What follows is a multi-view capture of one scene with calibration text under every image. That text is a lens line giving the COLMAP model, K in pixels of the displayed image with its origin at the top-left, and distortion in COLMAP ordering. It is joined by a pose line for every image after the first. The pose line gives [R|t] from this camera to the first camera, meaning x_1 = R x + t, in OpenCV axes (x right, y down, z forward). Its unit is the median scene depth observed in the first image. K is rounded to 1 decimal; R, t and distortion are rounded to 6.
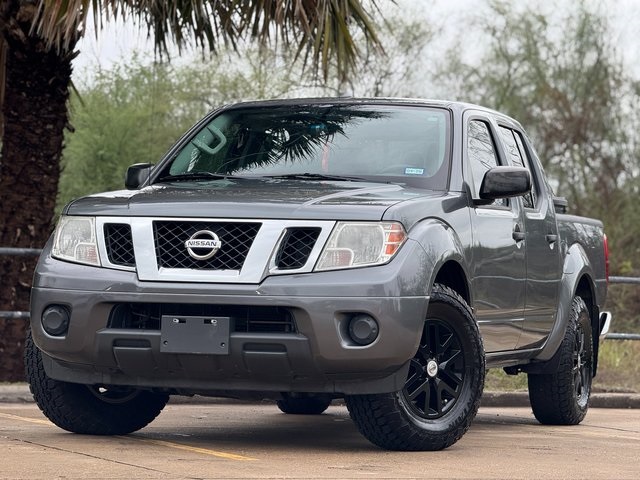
lens RADIAL K [[2248.4, 0, 319.1], [0, 2248.4, 220.0], [0, 0, 1]] dist [0.305219, -1.593680]
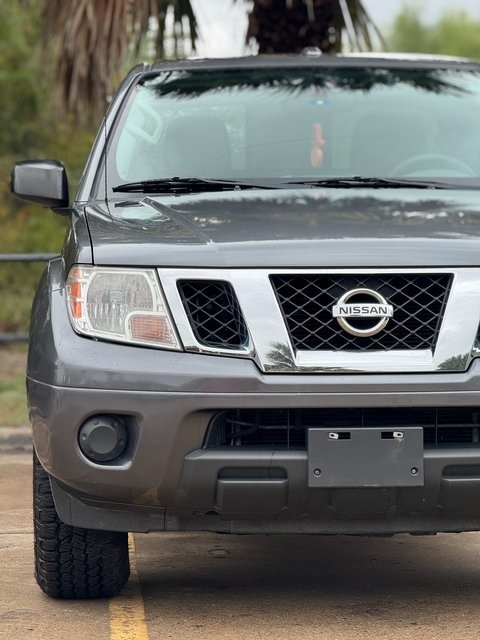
lens RADIAL K [[2259.4, 0, 269.1], [0, 2259.4, 322.2], [0, 0, 1]] dist [0.218137, 0.467339]
pose [[0.936622, -0.050867, 0.346630, -0.295232], [0.019602, 0.995462, 0.093115, -0.045482], [-0.349793, -0.080419, 0.933369, 0.418915]]
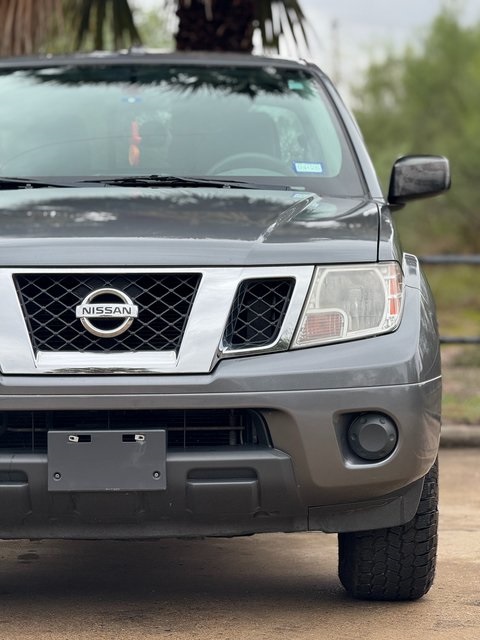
lens RADIAL K [[2248.4, 0, 240.0], [0, 2248.4, 320.0], [0, 0, 1]] dist [0.305219, -1.593680]
pose [[0.951727, -0.048275, 0.303125, -0.203925], [0.021781, 0.995687, 0.090184, -0.041693], [-0.306171, -0.079228, 0.948674, 0.403279]]
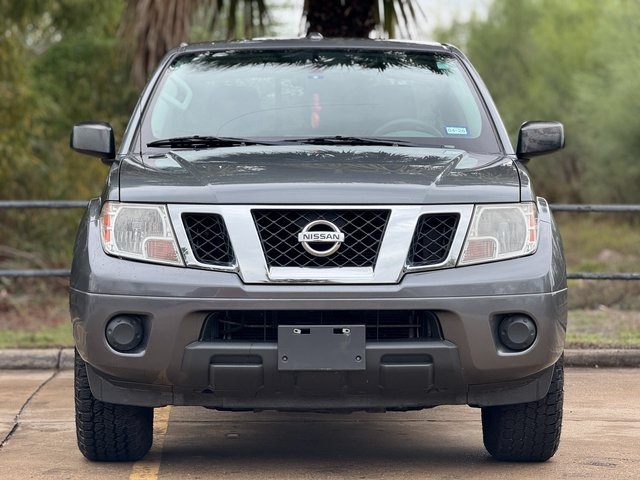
lens RADIAL K [[2248.4, 0, 319.1], [0, 2248.4, 220.0], [0, 0, 1]] dist [0.305219, -1.593680]
pose [[0.948340, -0.035615, 0.315250, -0.313426], [0.015979, 0.997780, 0.064655, -0.049198], [-0.316853, -0.056278, 0.946804, 0.215347]]
